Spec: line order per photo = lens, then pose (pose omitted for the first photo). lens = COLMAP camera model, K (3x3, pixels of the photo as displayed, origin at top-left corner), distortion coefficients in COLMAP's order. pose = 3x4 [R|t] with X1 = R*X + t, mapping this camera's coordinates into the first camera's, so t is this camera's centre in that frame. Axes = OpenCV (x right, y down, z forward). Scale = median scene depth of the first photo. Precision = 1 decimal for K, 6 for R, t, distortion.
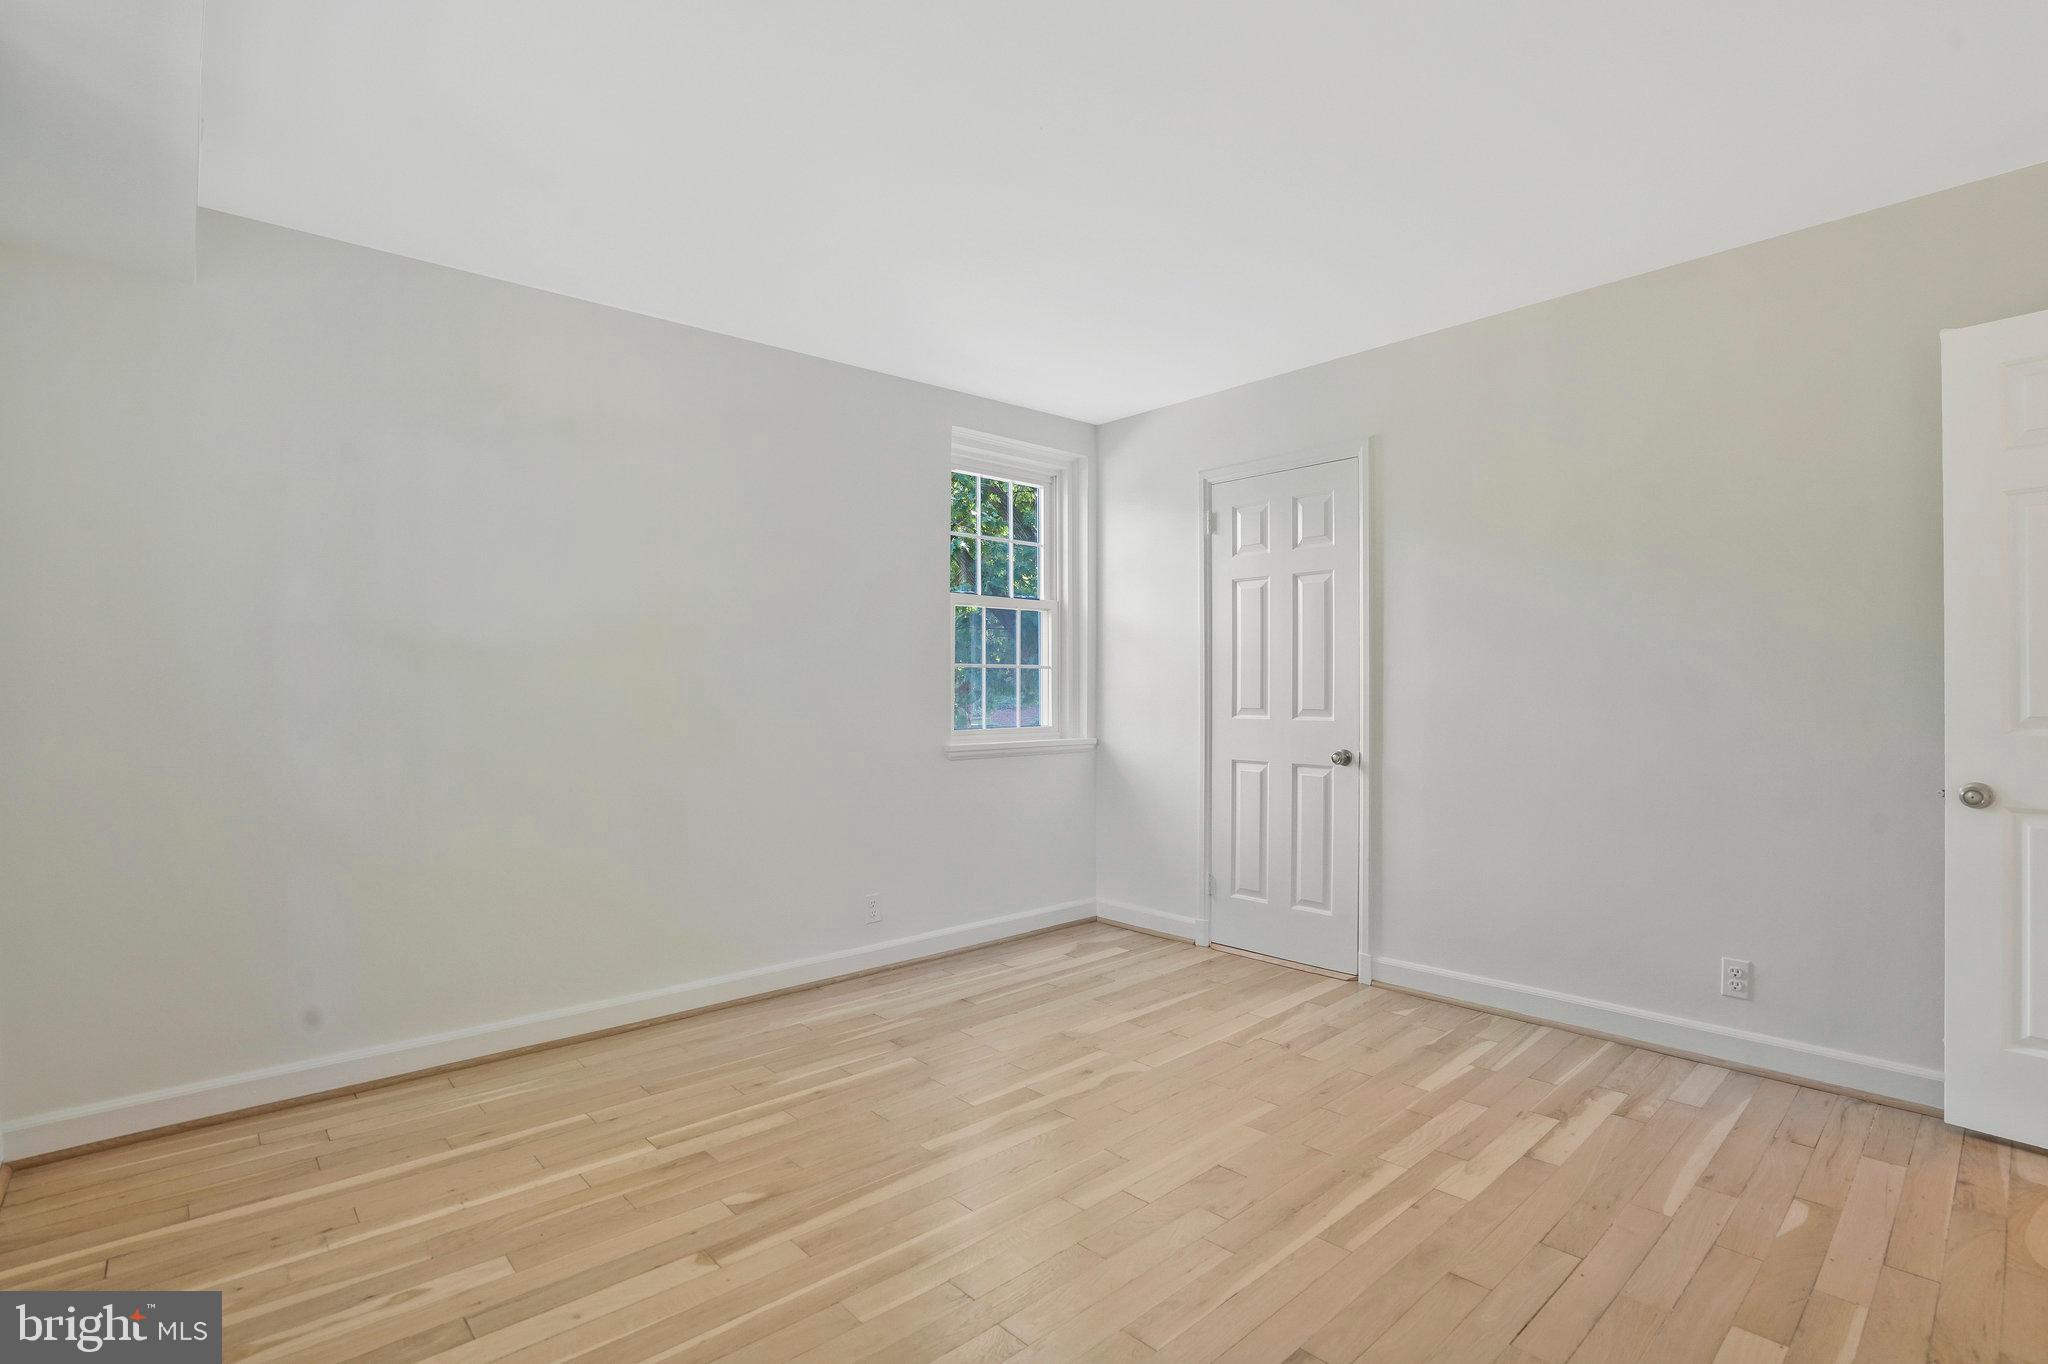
lens RADIAL K [[959.5, 0, 1044.2], [0, 959.5, 687.0], [0, 0, 1]] dist [-0.027946, 0.004269]
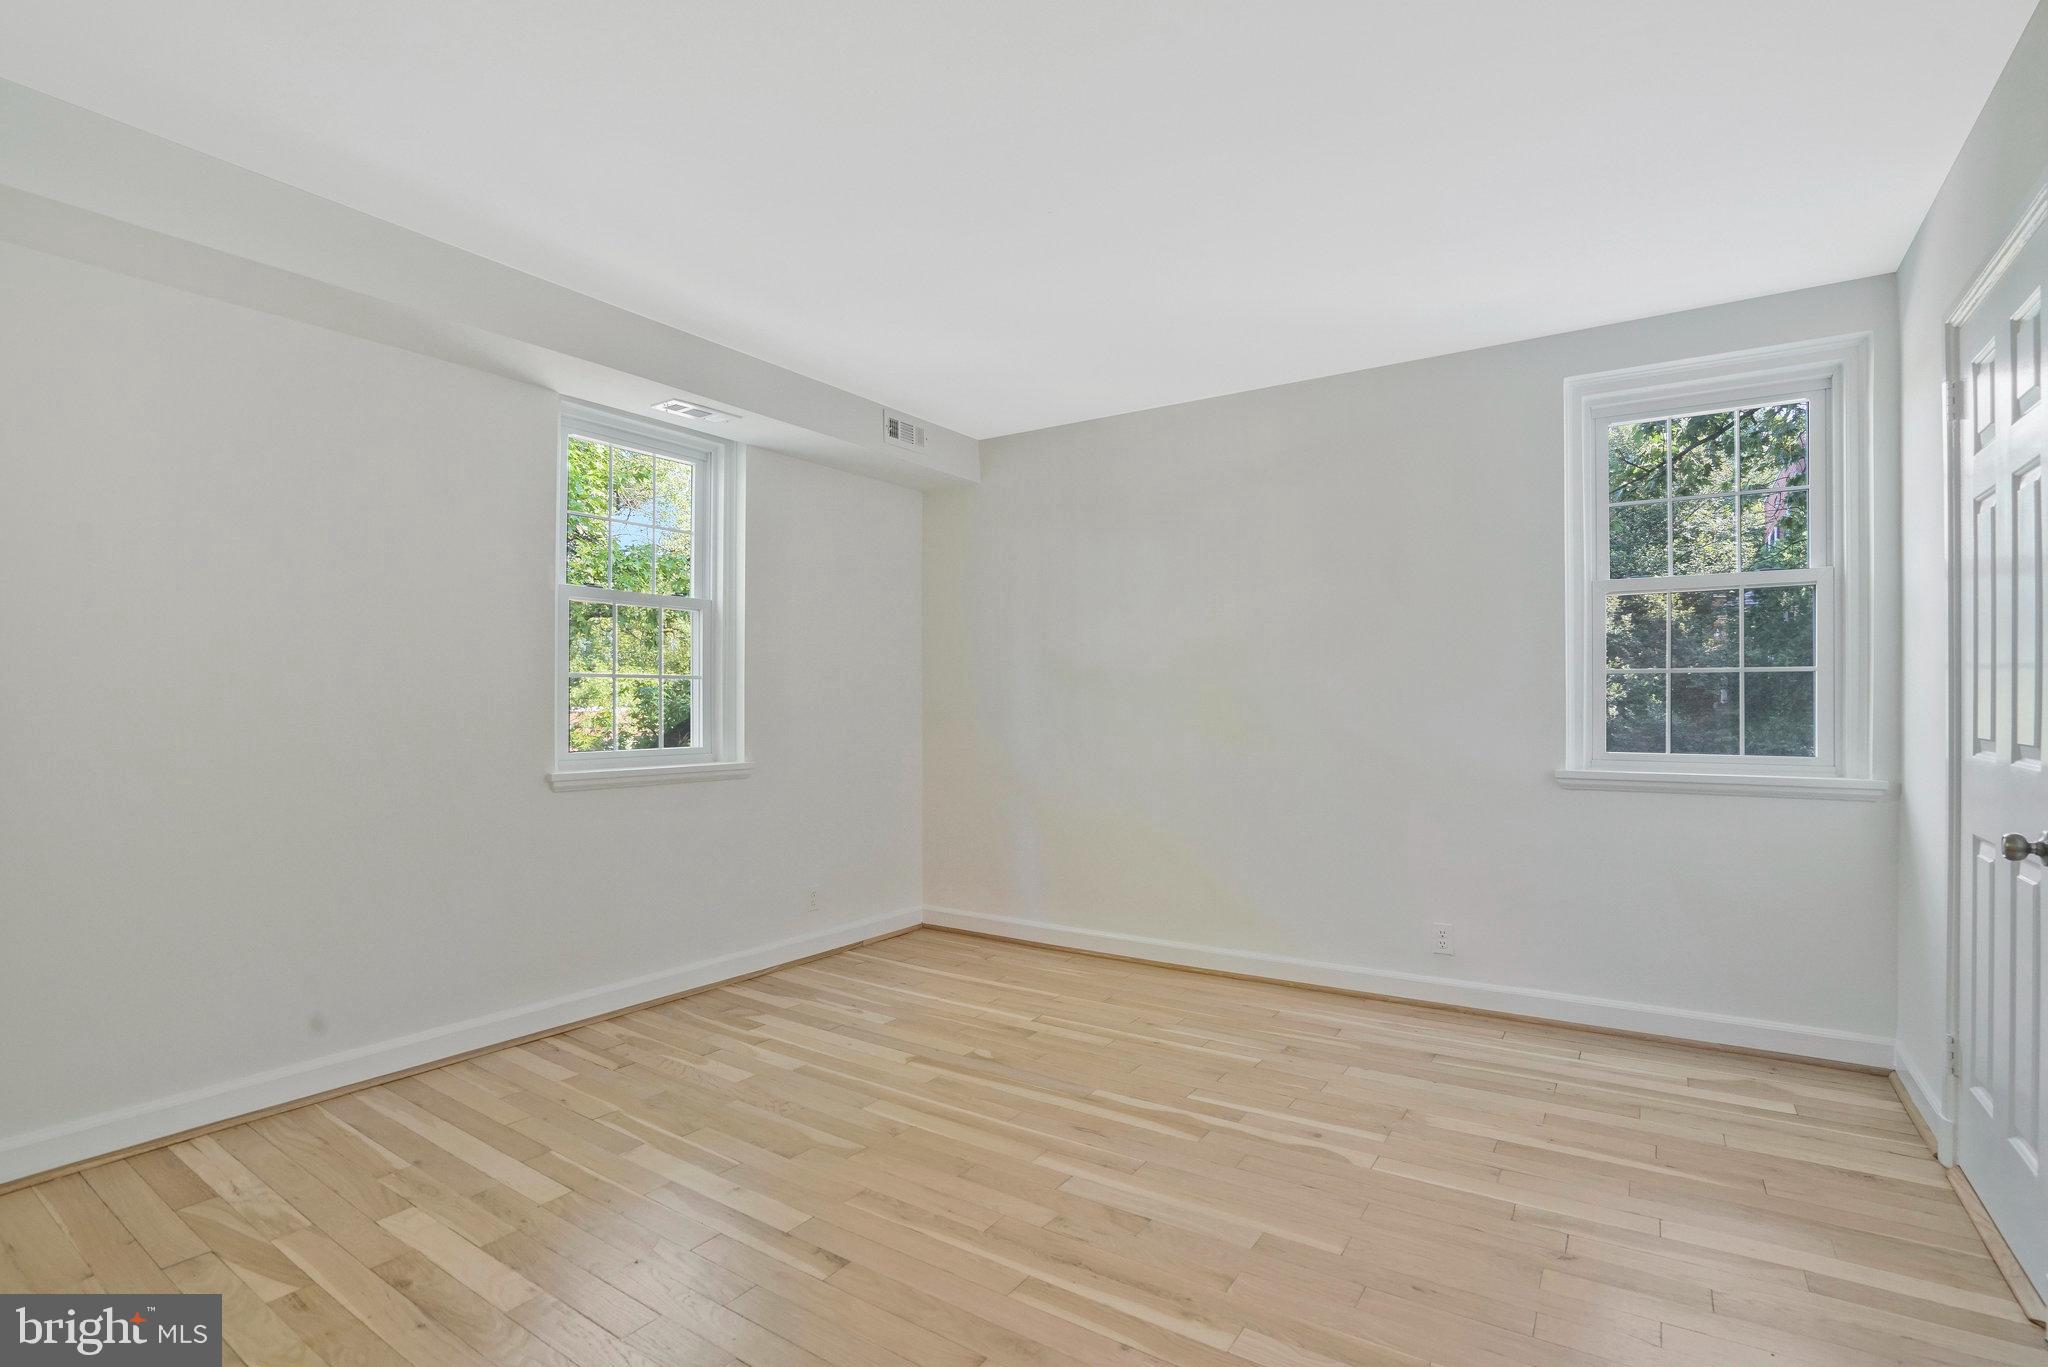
lens RADIAL K [[959.5, 0, 1041.9], [0, 959.5, 699.5], [0, 0, 1]] dist [-0.027946, 0.004269]
pose [[0.239143, -0.009070, -0.970942, 0.824330], [0.013201, 0.999894, -0.006089, -0.003709], [0.970895, -0.011362, 0.239238, 0.521774]]
